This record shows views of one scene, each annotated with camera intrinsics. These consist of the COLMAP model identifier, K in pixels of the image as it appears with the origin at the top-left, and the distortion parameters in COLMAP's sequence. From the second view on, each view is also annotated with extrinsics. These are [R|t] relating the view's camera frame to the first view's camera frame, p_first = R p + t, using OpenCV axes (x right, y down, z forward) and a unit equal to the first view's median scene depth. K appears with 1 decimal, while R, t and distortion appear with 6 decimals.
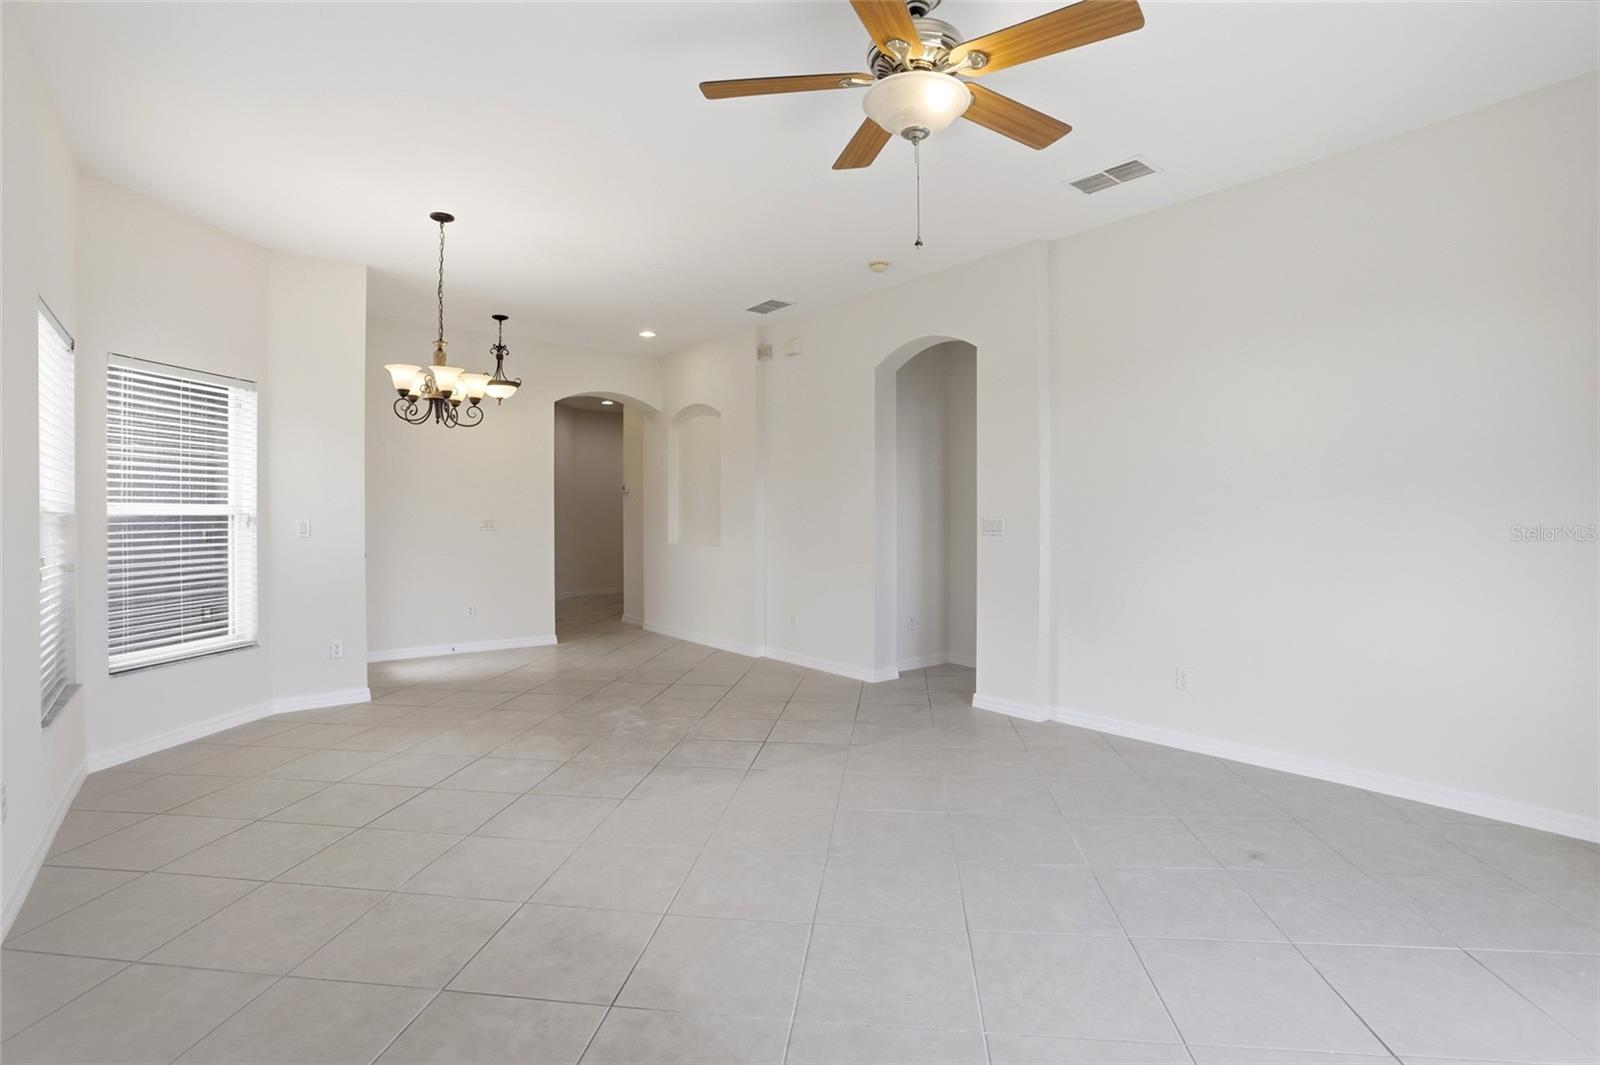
lens RADIAL K [[774.6, 0, 797.0], [0, 774.6, 513.5], [0, 0, 1]] dist [-0.000274, -0.000105]
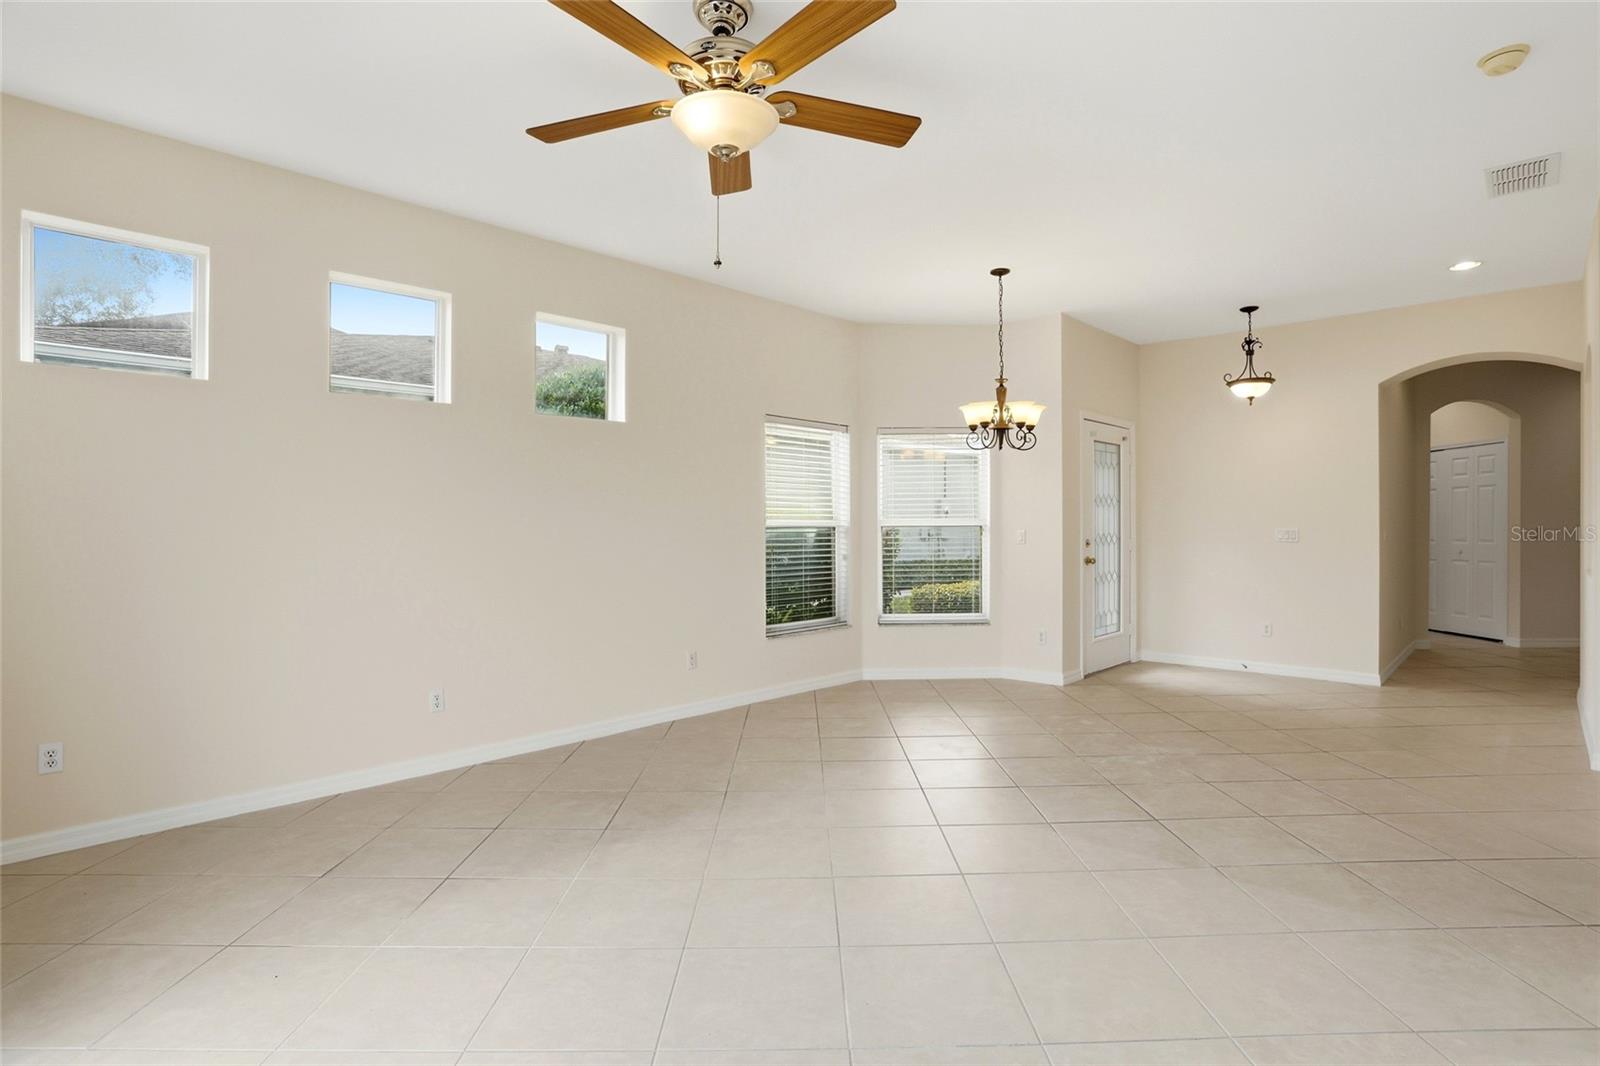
lens RADIAL K [[780.3, 0, 818.4], [0, 780.3, 535.6], [0, 0, 1]] dist [-0.081010, 0.037515]
pose [[0.160346, 0.013399, -0.986970, 0.627866], [0.004851, 0.999885, 0.014363, -0.002713], [0.987049, -0.007091, 0.160262, 0.522869]]
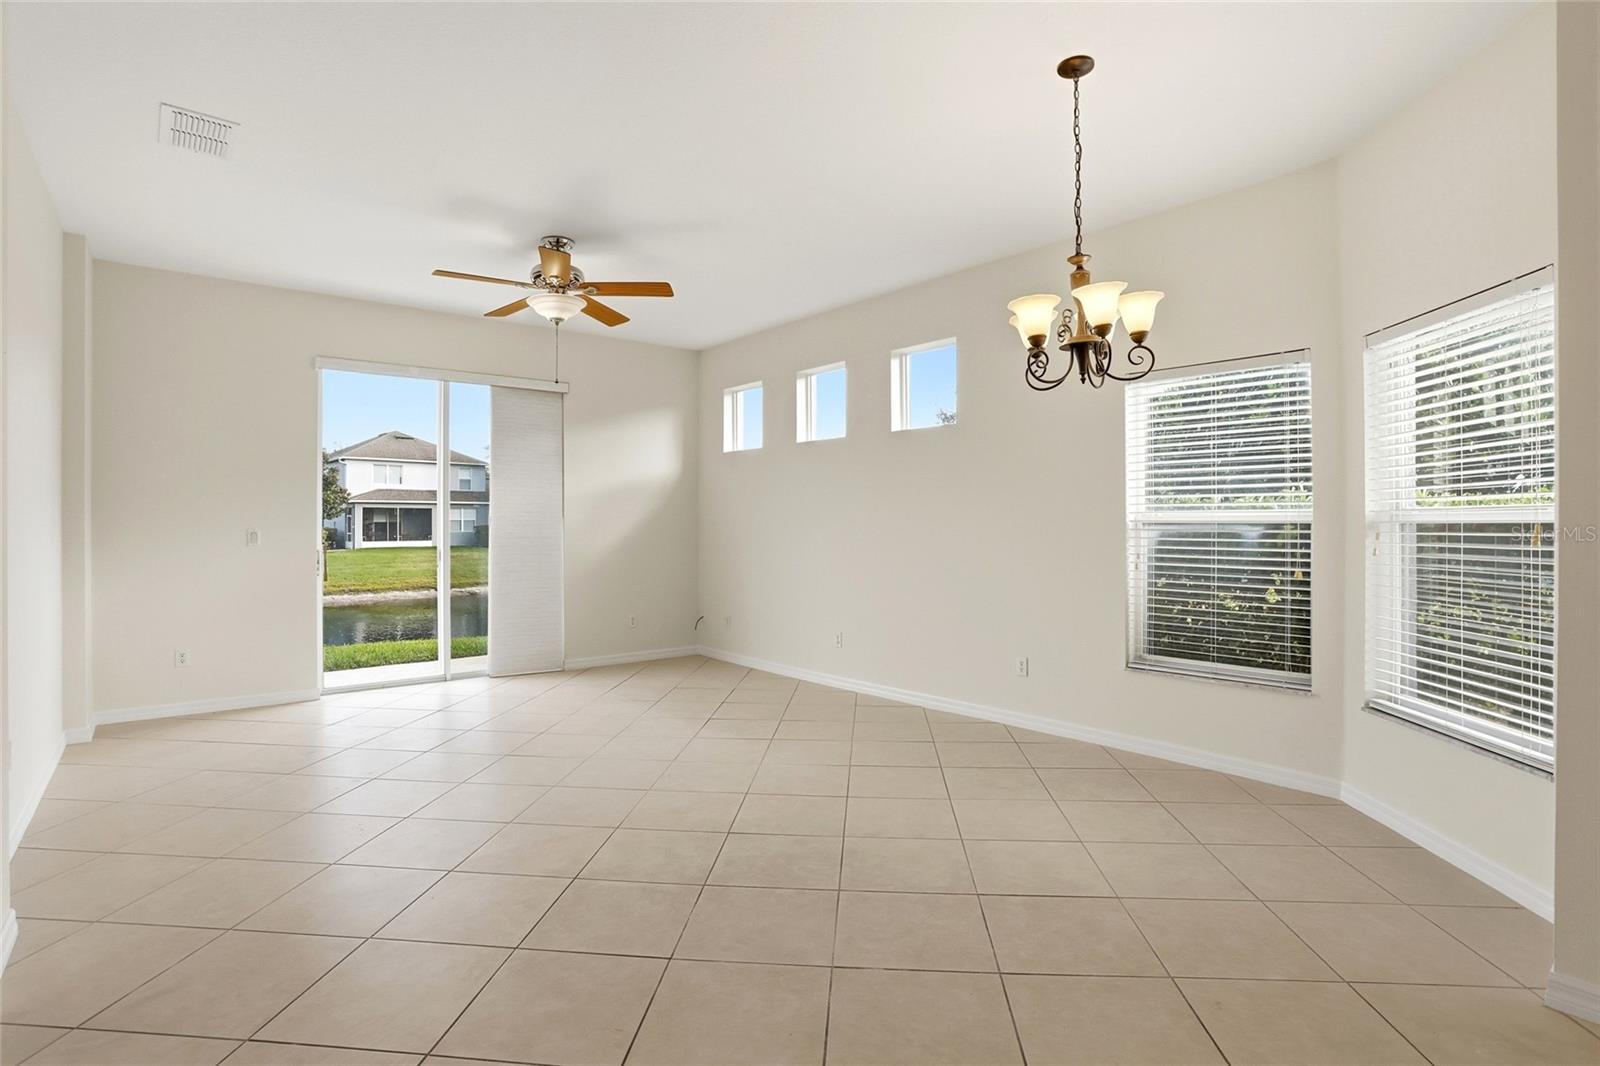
lens RADIAL K [[798.7, 0, 803.9], [0, 798.7, 524.1], [0, 0, 1]] dist [-0.084925, 0.040291]
pose [[-0.998173, 0.007443, -0.059958, -0.182808], [0.007422, 0.999972, 0.000571, -0.000142], [0.059961, 0.000125, -0.998201, 1.583841]]
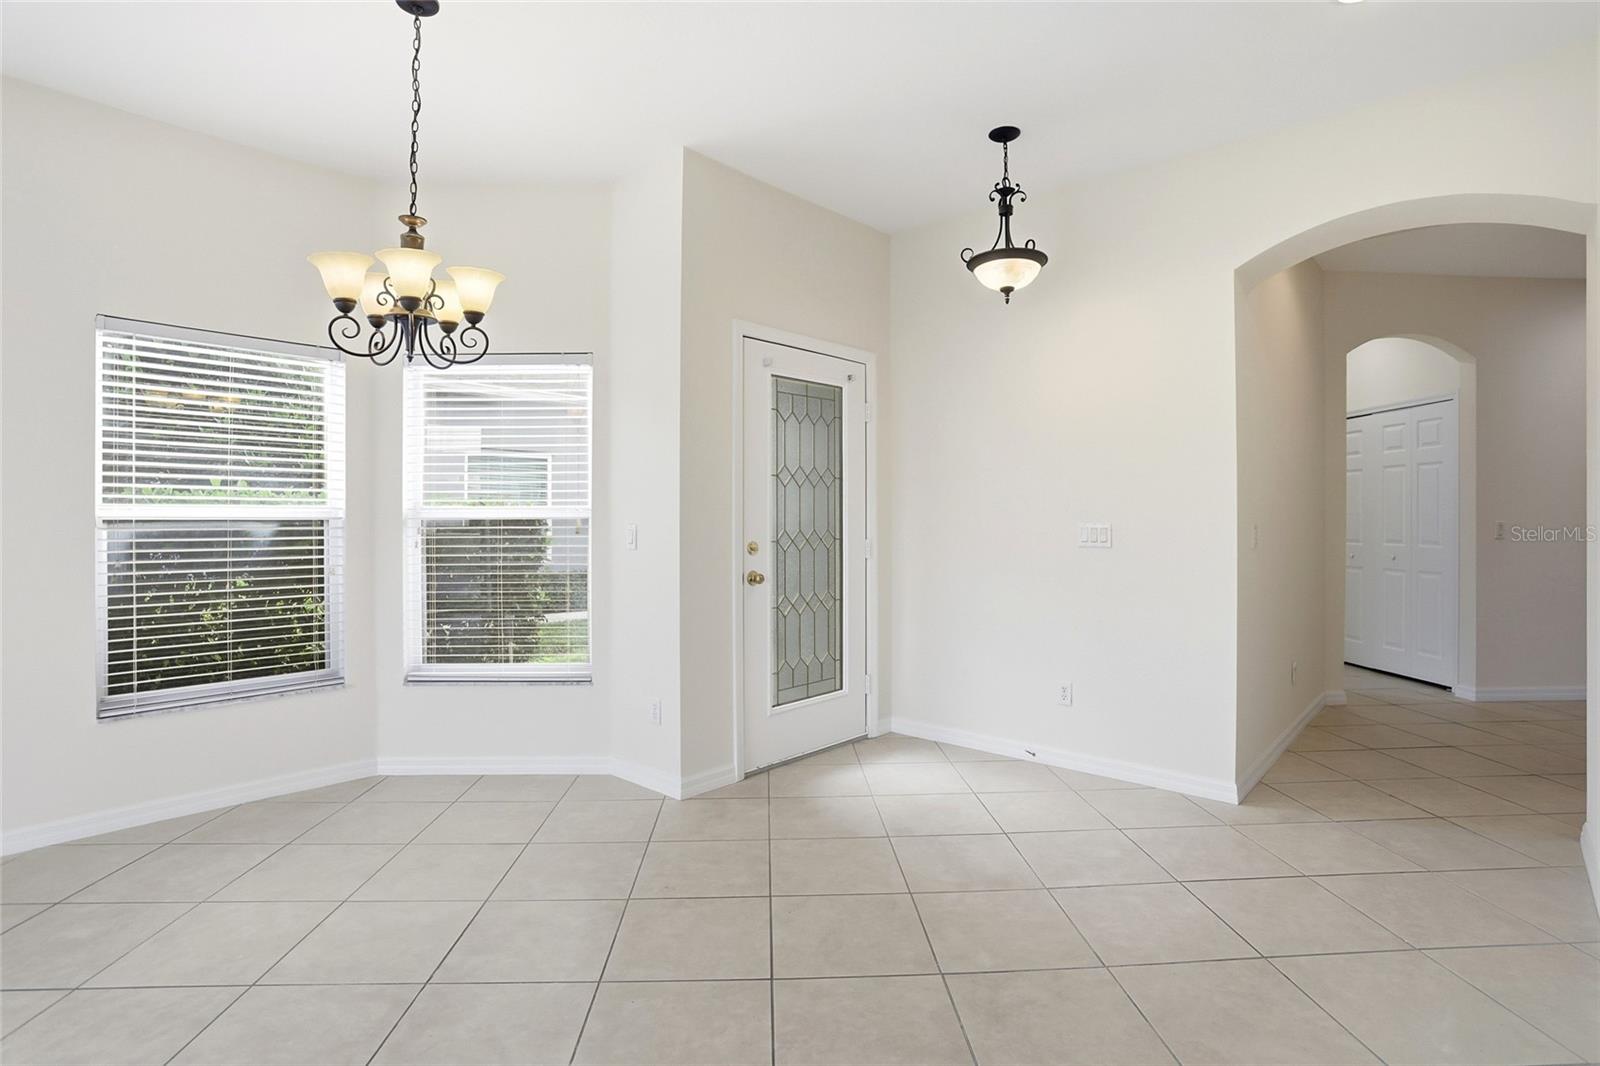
lens RADIAL K [[798.7, 0, 803.9], [0, 798.7, 524.1], [0, 0, 1]] dist [-0.084925, 0.040291]
pose [[0.195955, 0.007470, -0.980584, 0.148177], [0.001129, 0.999969, 0.007843, 0.001722], [0.980612, -0.002644, 0.195941, 1.138890]]
